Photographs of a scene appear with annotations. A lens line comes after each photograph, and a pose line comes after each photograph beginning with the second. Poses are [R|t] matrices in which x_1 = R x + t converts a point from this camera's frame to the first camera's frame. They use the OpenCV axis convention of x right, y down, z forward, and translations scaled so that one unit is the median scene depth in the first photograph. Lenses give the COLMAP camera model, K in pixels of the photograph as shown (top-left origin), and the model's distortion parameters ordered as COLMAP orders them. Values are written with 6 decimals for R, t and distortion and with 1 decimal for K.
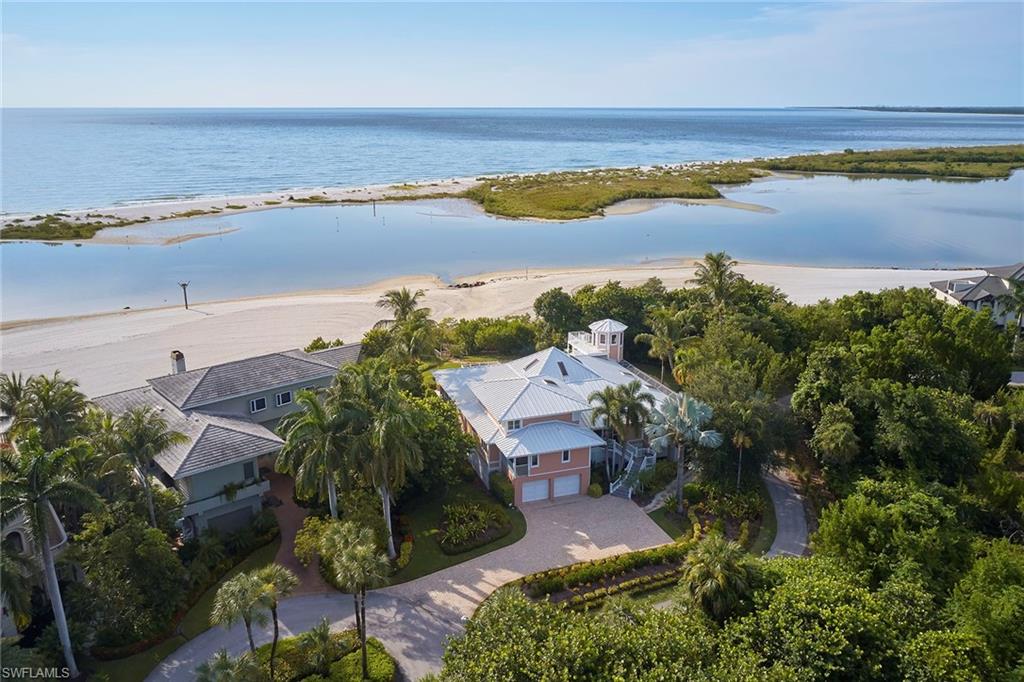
lens RADIAL K [[801.4, 0, 512.0], [0, 801.4, 341.0], [0, 0, 1]] dist [-0.013930, 0.002999]
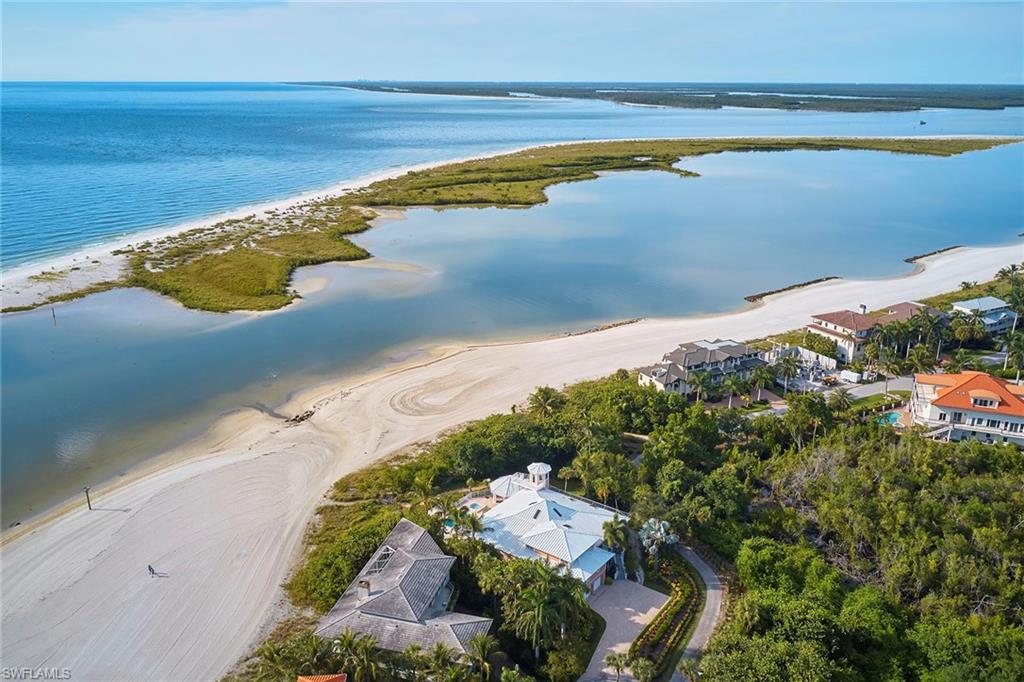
lens RADIAL K [[806.3, 0, 512.3], [0, 806.3, 326.4], [0, 0, 1]] dist [-0.023387, 0.005645]
pose [[0.827703, -0.160546, 0.537710, -0.479084], [0.153650, 0.986421, 0.058005, -0.257401], [-0.539721, 0.034608, 0.841132, -0.204326]]
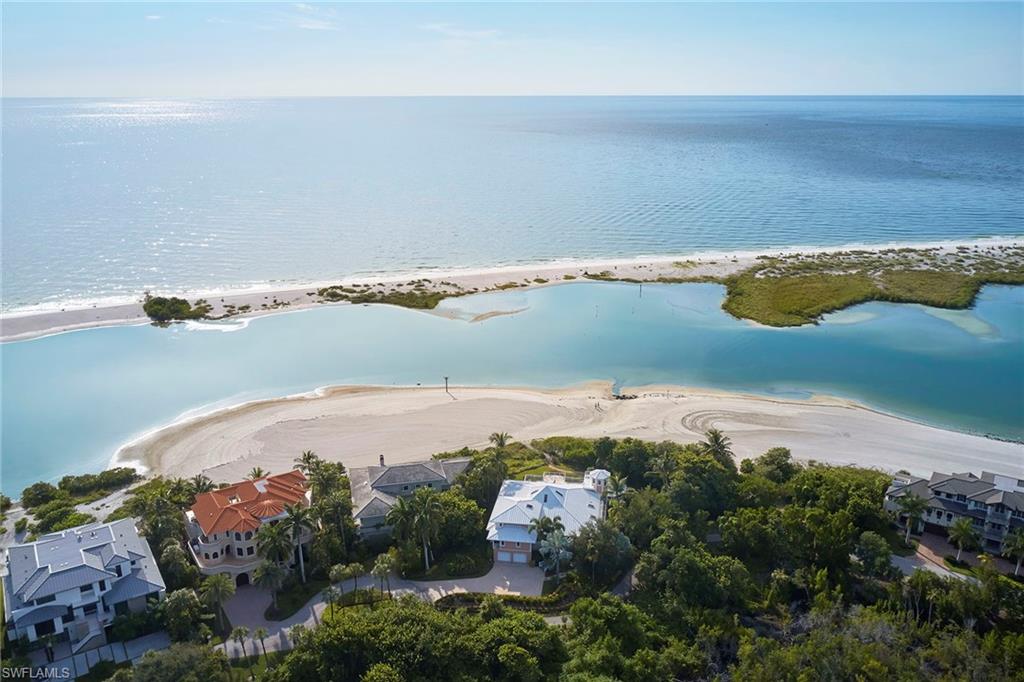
lens RADIAL K [[801.4, 0, 512.0], [0, 801.4, 341.0], [0, 0, 1]] dist [-0.013930, 0.002999]
pose [[0.882896, 0.133254, -0.450264, 0.470521], [-0.126051, 0.990952, 0.046104, -0.244711], [0.452334, 0.016052, 0.891704, -0.459253]]
